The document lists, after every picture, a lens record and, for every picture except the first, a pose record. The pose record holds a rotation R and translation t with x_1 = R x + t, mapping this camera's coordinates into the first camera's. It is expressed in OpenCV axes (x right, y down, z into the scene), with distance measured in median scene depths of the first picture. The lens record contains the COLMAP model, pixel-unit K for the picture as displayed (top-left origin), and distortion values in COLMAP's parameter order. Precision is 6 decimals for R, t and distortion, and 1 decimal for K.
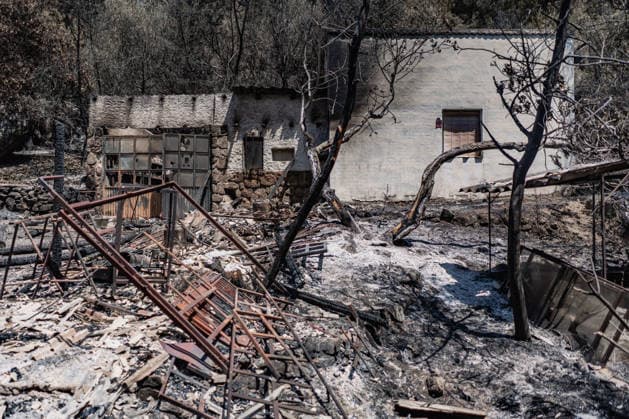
lens RADIAL K [[494.1, 0, 314.5], [0, 494.1, 209.5], [0, 0, 1]] dist [-0.001508, -0.000572]
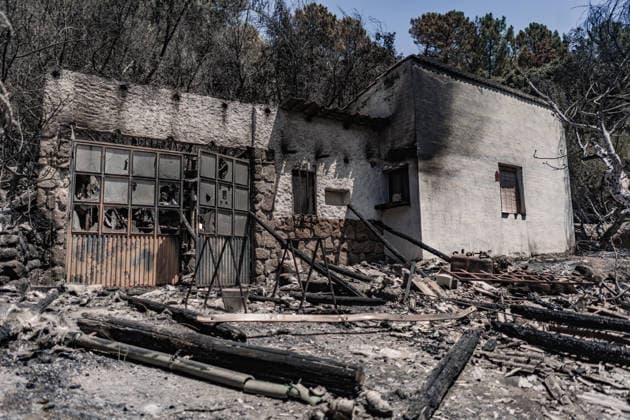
lens RADIAL K [[494.9, 0, 315.0], [0, 494.9, 210.0], [0, 0, 1]] dist [-0.001508, -0.000572]
pose [[0.818792, 0.061977, 0.570735, -0.525692], [0.012846, 0.991929, -0.126144, 0.003725], [-0.573946, 0.110618, 0.811387, 0.403669]]
